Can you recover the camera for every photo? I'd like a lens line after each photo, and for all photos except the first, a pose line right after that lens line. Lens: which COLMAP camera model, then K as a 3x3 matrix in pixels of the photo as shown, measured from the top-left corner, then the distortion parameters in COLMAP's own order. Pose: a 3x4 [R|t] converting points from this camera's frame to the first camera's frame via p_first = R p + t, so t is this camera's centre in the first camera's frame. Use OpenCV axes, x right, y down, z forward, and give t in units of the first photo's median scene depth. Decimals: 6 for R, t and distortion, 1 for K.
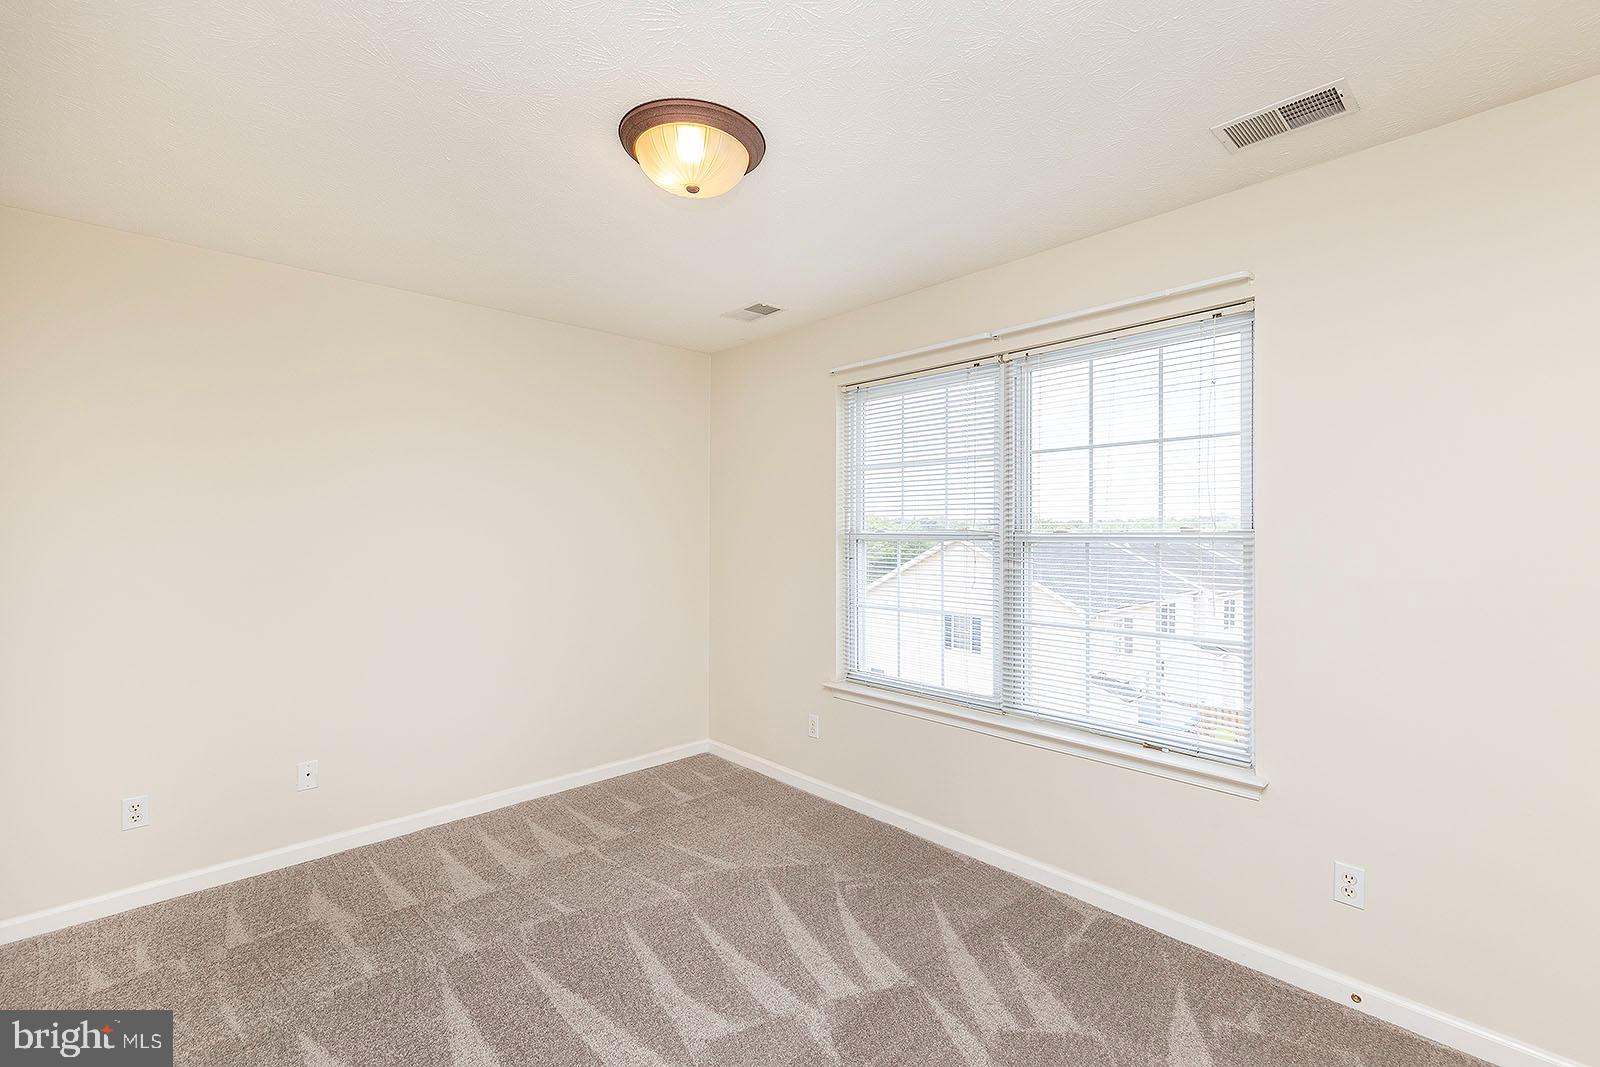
lens RADIAL K [[688.2, 0, 793.7], [0, 688.2, 532.0], [0, 0, 1]] dist [0.007694, 0.000002]
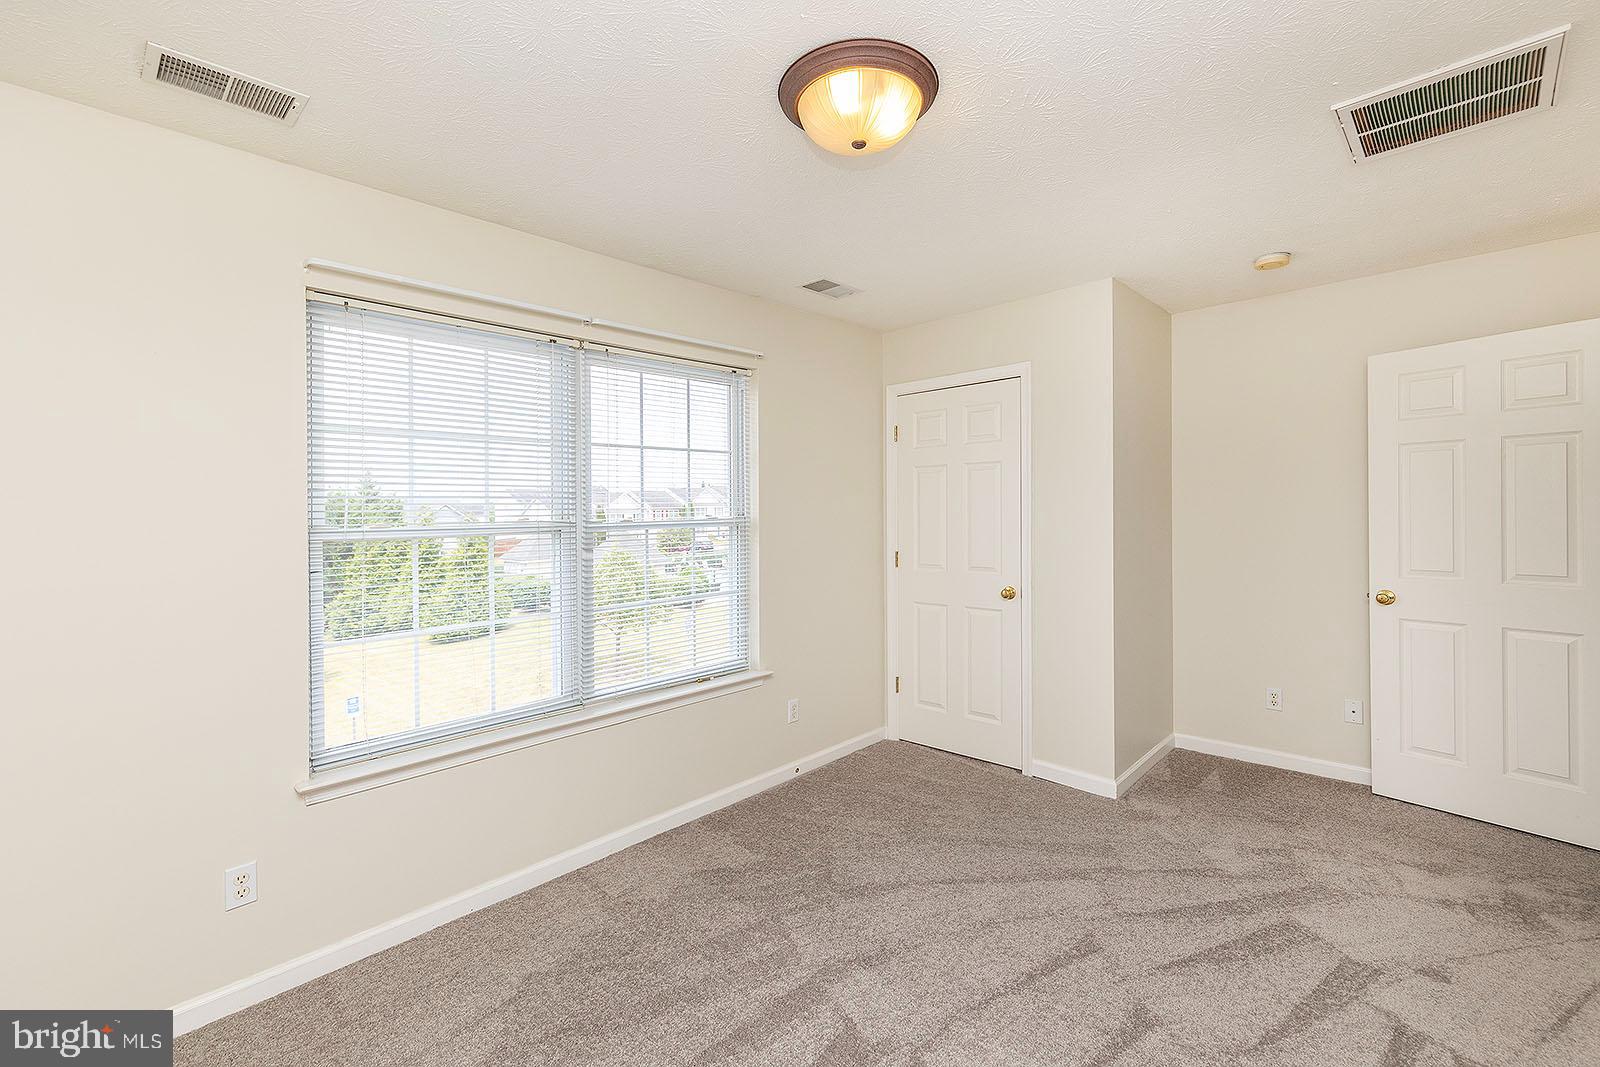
lens RADIAL K [[688.2, 0, 795.7], [0, 688.2, 538.2], [0, 0, 1]] dist [0.007694, 0.000002]
pose [[-0.041126, -0.030015, 0.998703, -0.722394], [0.028162, 0.999117, 0.031187, 0.000839], [-0.998757, 0.029408, -0.040245, 0.772256]]
